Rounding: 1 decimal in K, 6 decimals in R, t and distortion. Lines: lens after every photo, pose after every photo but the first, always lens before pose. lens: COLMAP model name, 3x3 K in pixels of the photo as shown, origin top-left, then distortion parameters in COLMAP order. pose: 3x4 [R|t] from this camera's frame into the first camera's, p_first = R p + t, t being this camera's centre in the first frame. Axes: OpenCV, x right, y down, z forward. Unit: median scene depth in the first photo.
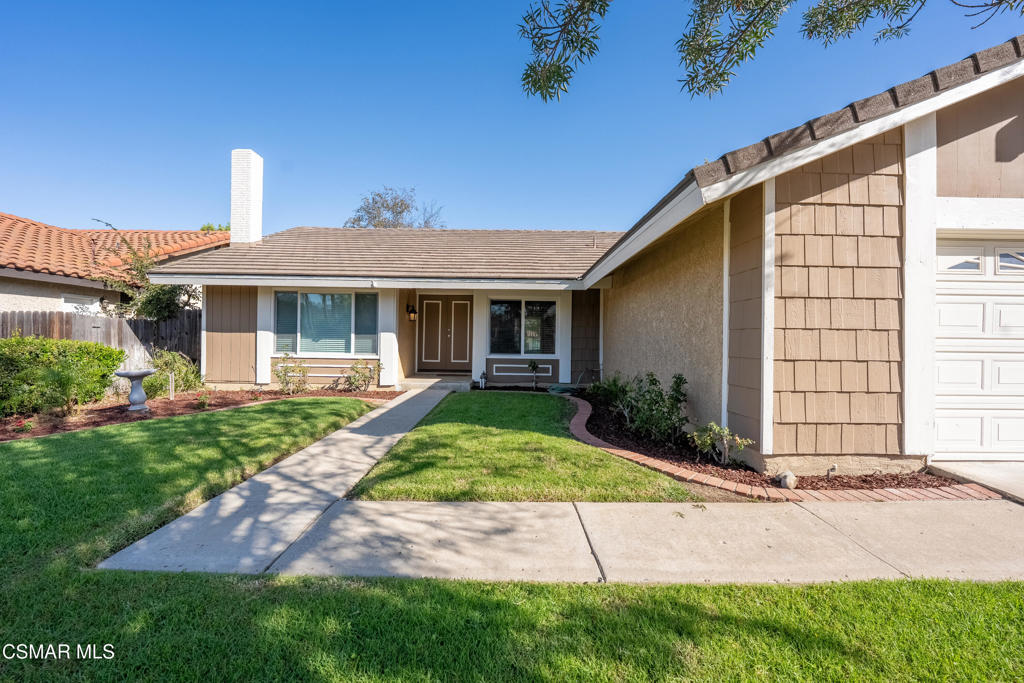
lens RADIAL K [[409.5, 0, 512.0], [0, 409.5, 341.5], [0, 0, 1]] dist [-0.010542, -0.000364]
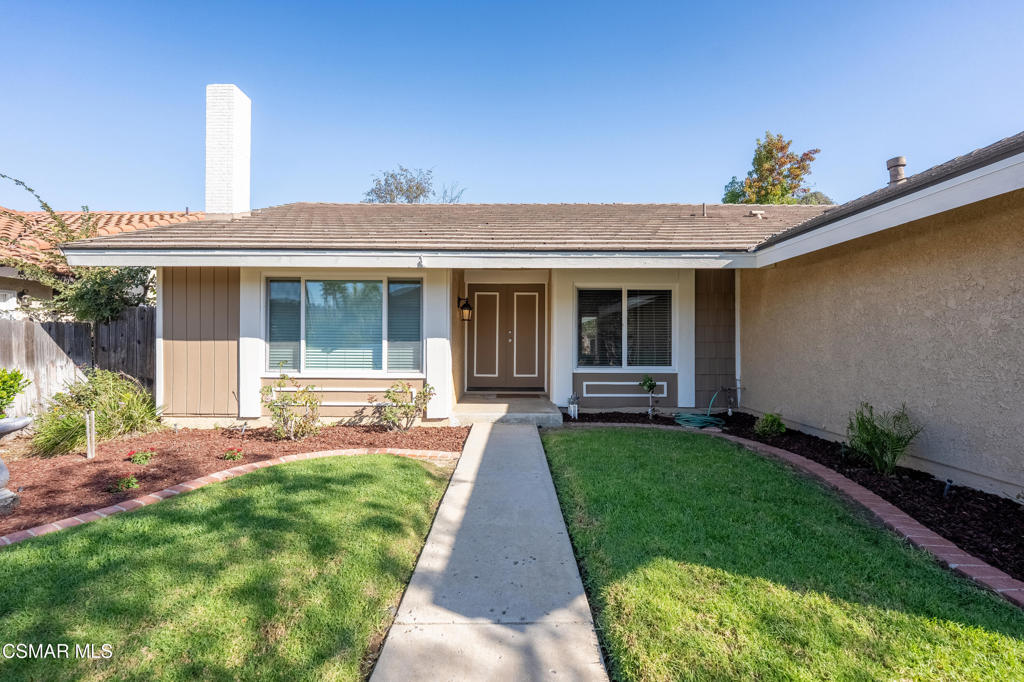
lens RADIAL K [[409.5, 0, 512.0], [0, 409.5, 341.0], [0, 0, 1]] dist [-0.010542, -0.000364]
pose [[0.999942, -0.010446, -0.002543, -0.180483], [0.010443, 0.999945, -0.001311, -0.014798], [0.002556, 0.001285, 0.999996, 0.336602]]
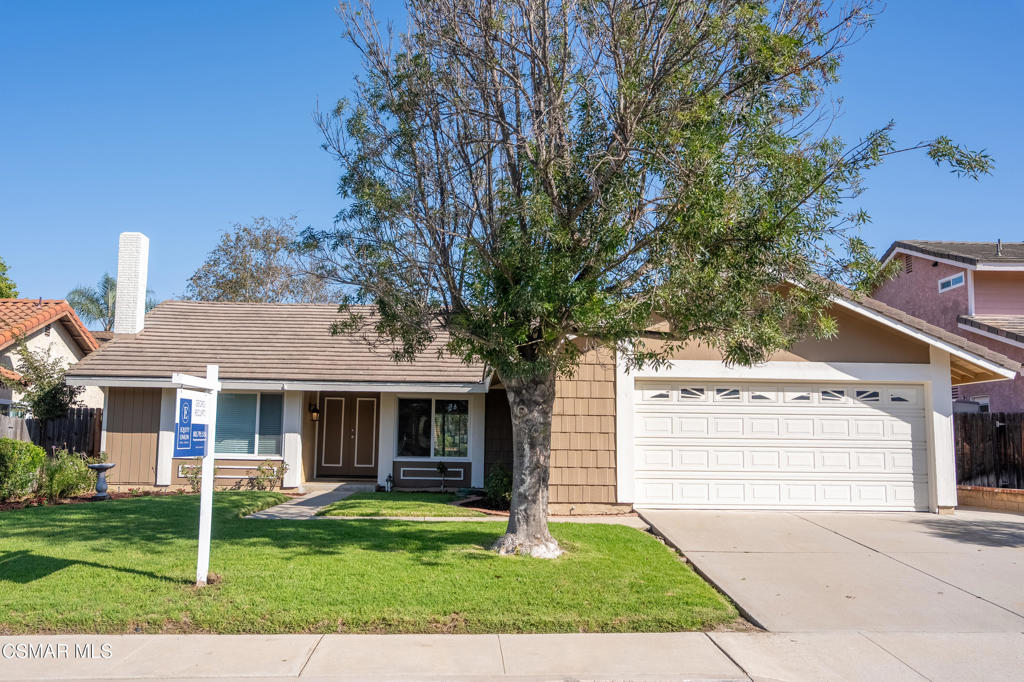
lens RADIAL K [[917.7, 0, 512.0], [0, 917.7, 341.0], [0, 0, 1]] dist [-0.020036, -0.007514]
pose [[0.999107, 0.005264, 0.041911, 0.130840], [-0.000171, 0.992698, -0.120623, 0.023487], [-0.042240, 0.120508, 0.991813, -1.233136]]
